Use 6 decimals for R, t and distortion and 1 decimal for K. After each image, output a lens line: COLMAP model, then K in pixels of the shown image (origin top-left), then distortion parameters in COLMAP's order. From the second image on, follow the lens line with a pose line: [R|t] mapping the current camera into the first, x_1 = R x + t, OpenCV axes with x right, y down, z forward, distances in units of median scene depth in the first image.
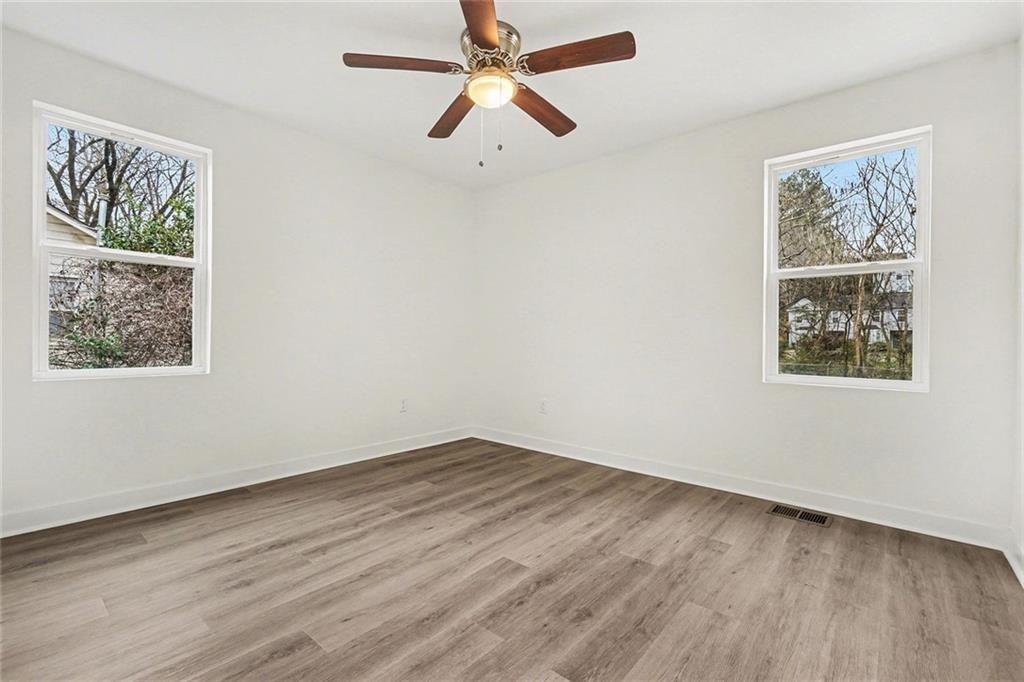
lens RADIAL K [[455.3, 0, 503.2], [0, 455.3, 340.3], [0, 0, 1]] dist [-0.000394, 0.000348]
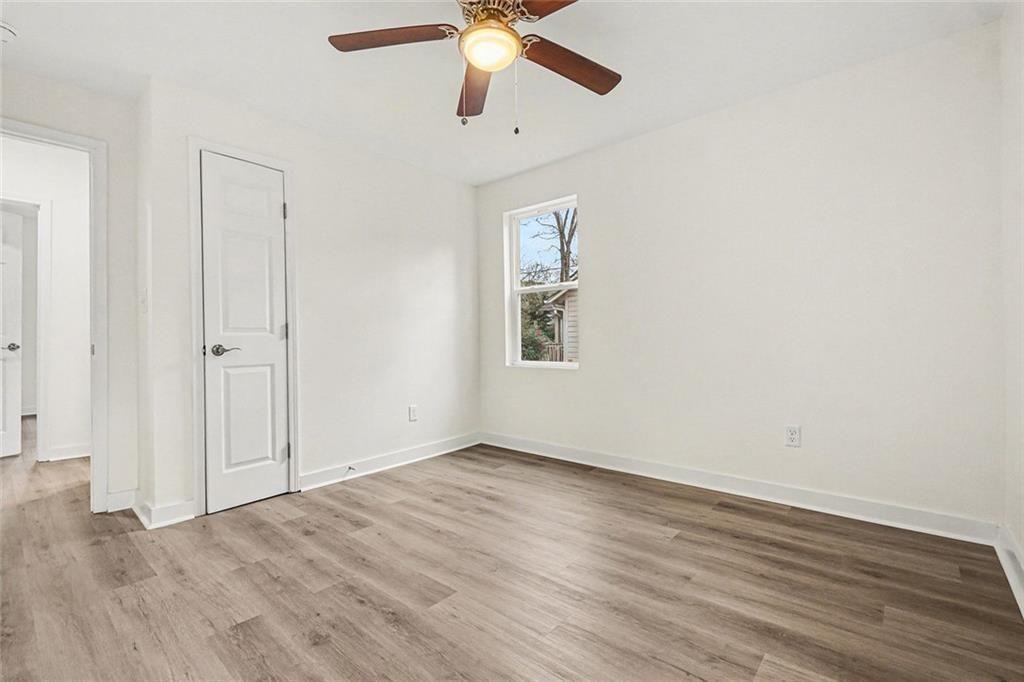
lens RADIAL K [[455.3, 0, 503.2], [0, 455.3, 340.3], [0, 0, 1]] dist [-0.000394, 0.000348]
pose [[-0.008936, -0.008921, -0.999920, 0.681804], [0.008914, 0.999920, -0.009001, 0.002761], [0.999920, -0.008993, -0.008855, 0.856920]]
